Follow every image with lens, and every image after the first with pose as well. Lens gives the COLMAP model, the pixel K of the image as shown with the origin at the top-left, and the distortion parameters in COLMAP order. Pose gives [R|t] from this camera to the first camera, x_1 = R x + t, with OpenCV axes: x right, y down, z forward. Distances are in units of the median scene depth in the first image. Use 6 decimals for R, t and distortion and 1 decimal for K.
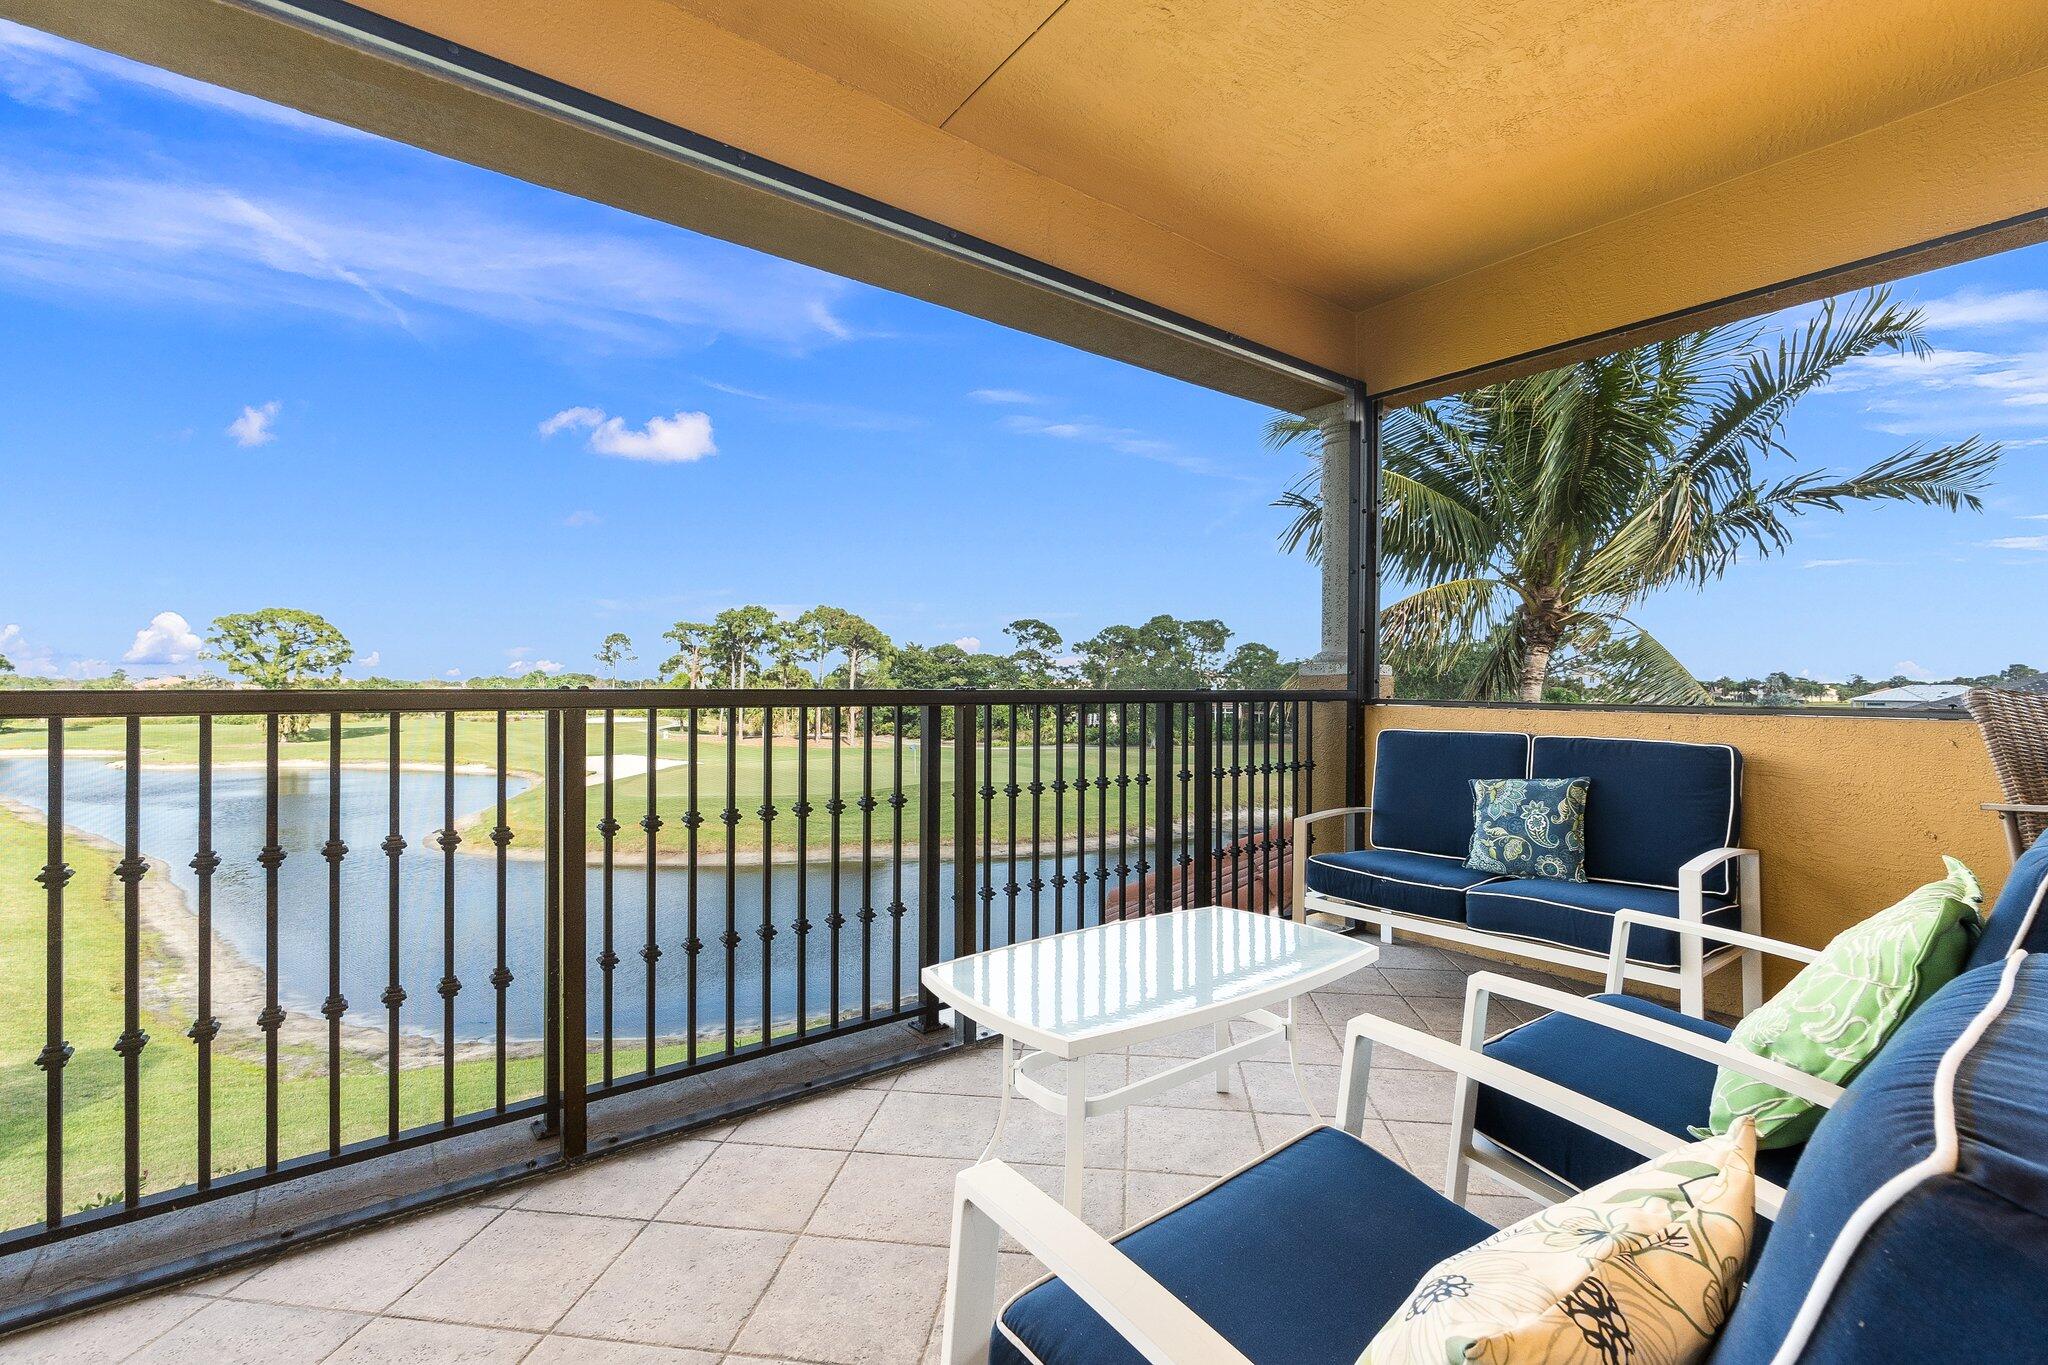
lens RADIAL K [[875.3, 0, 1021.0], [0, 875.3, 674.3], [0, 0, 1]] dist [-0.010734, 0.000204]
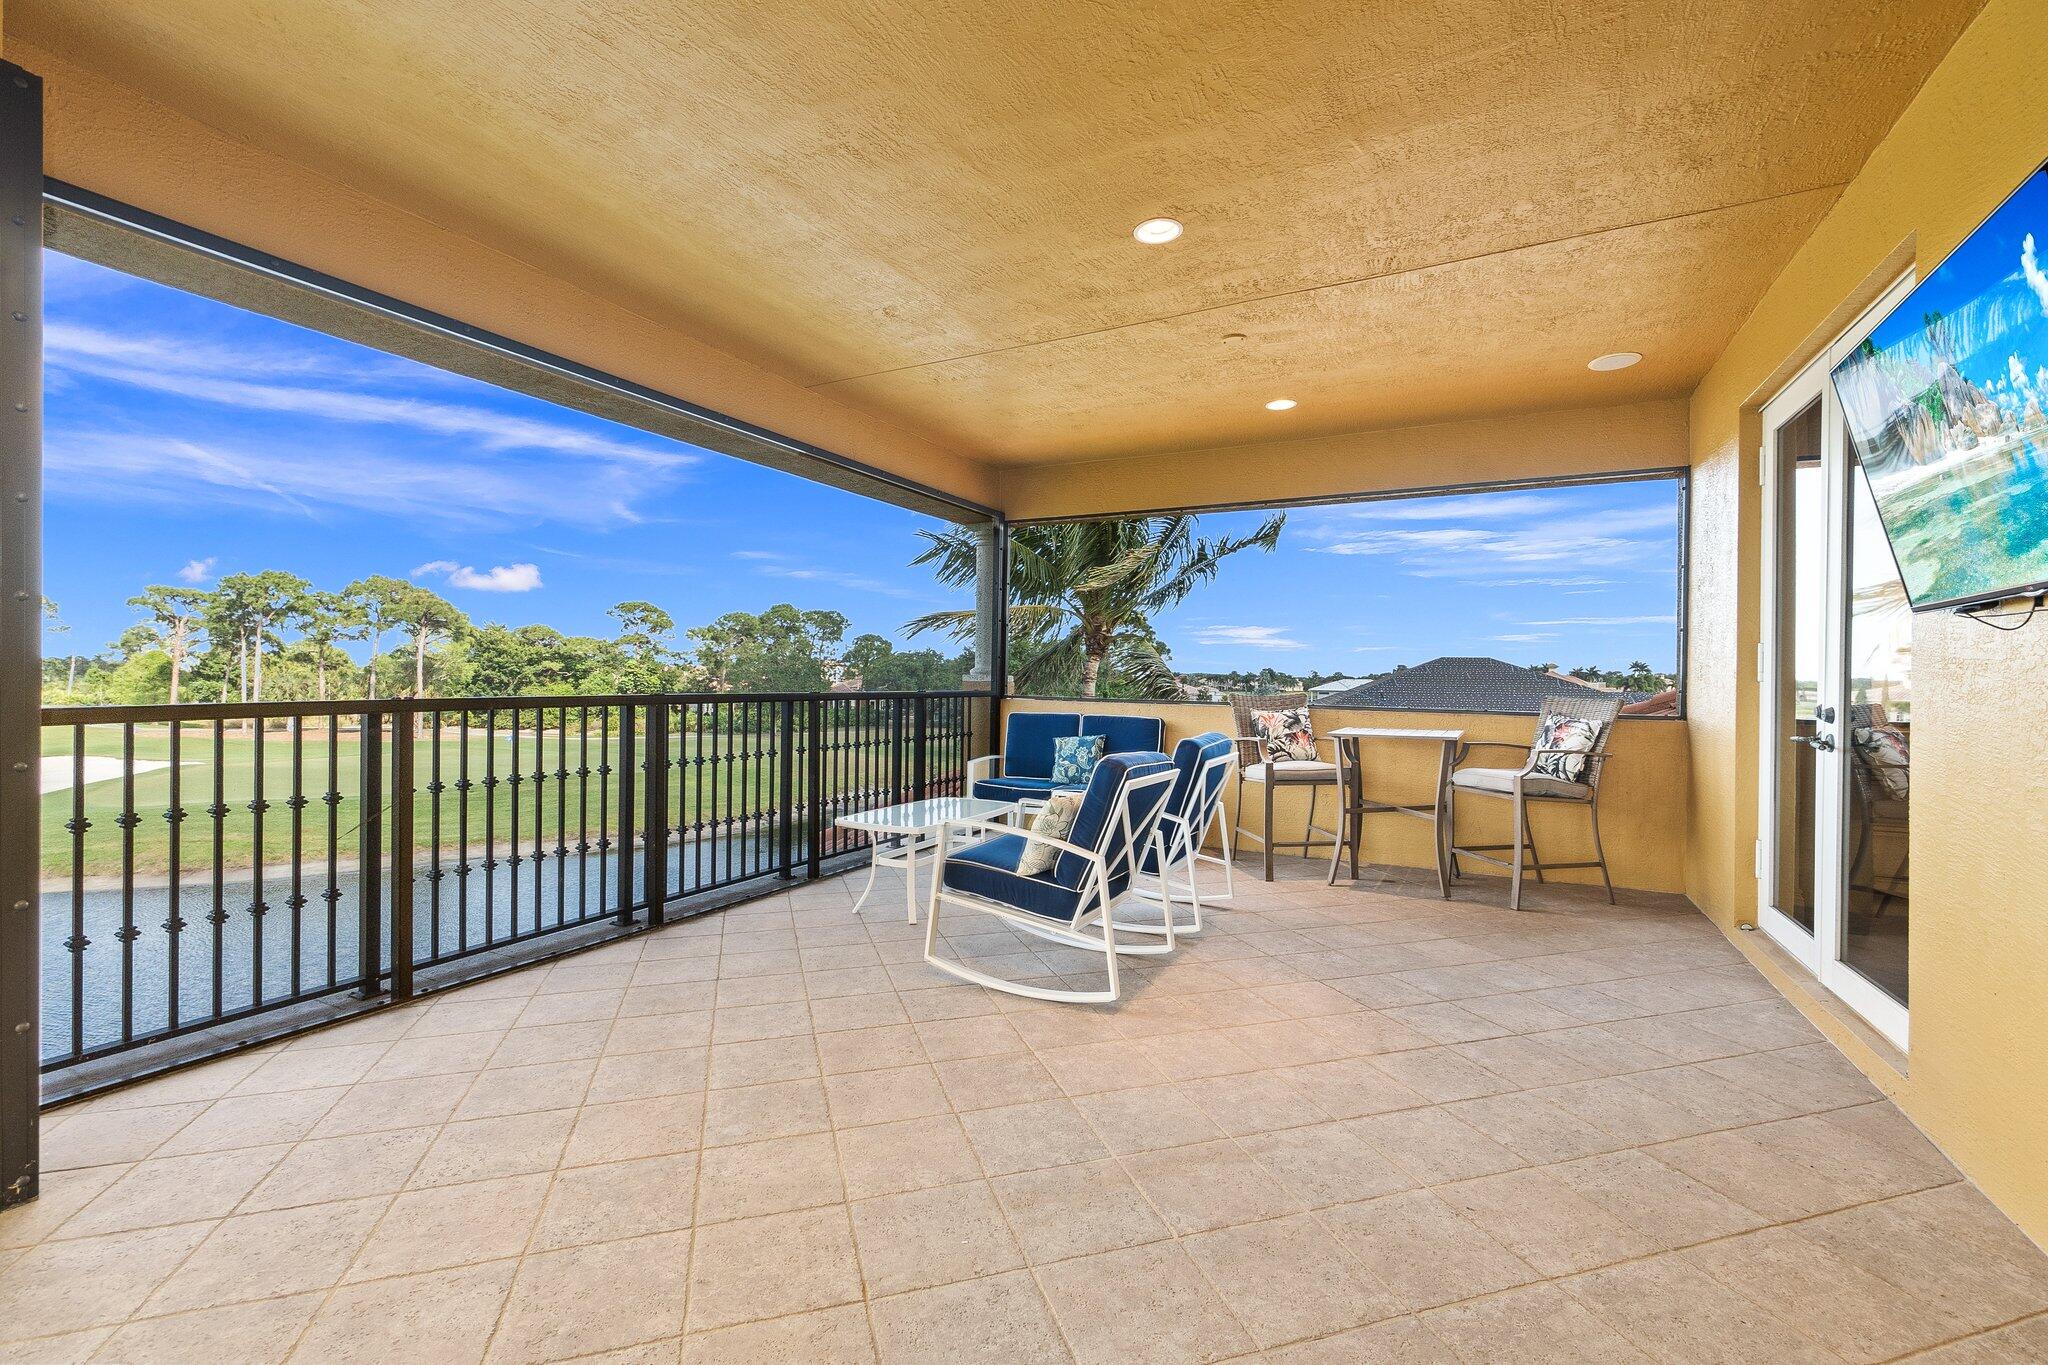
lens RADIAL K [[863.3, 0, 1024.0], [0, 863.3, 682.5], [0, 0, 1]] dist [-0.014158, -0.000144]
pose [[0.904155, 0.007313, 0.427142, -0.143652], [-0.017259, 0.999662, 0.019418, -0.014964], [-0.426855, -0.024929, 0.903976, -0.276842]]
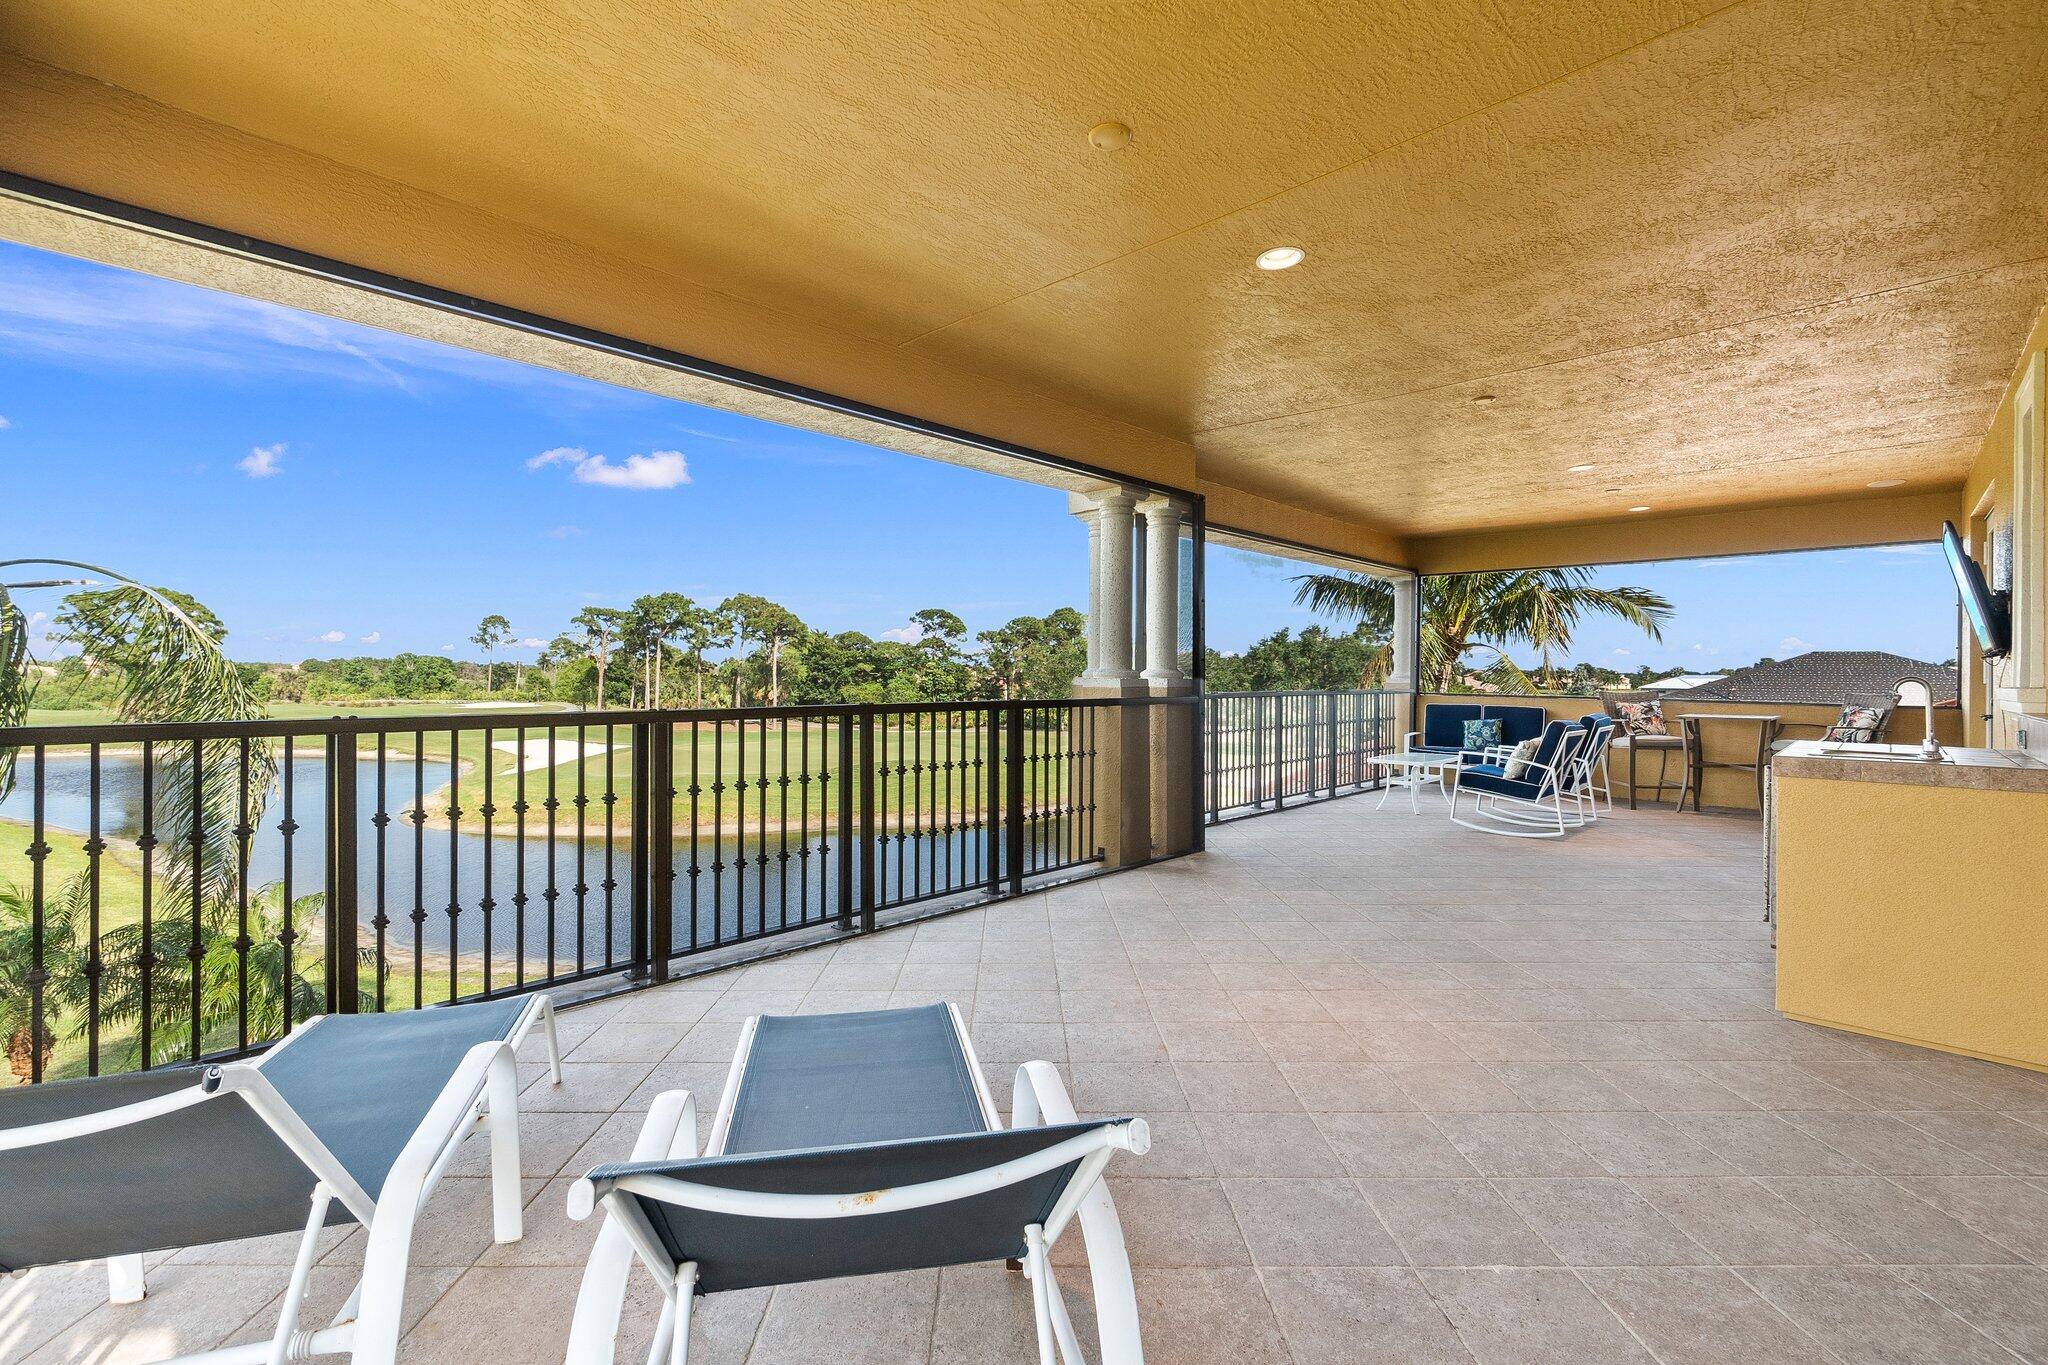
lens RADIAL K [[875.3, 0, 1021.0], [0, 875.3, 674.3], [0, 0, 1]] dist [-0.010734, 0.000204]
pose [[0.989629, 0.004847, 0.143566, -0.544389], [-0.007182, 0.999850, 0.015749, -0.027439], [-0.143469, -0.016616, 0.989515, -0.666618]]
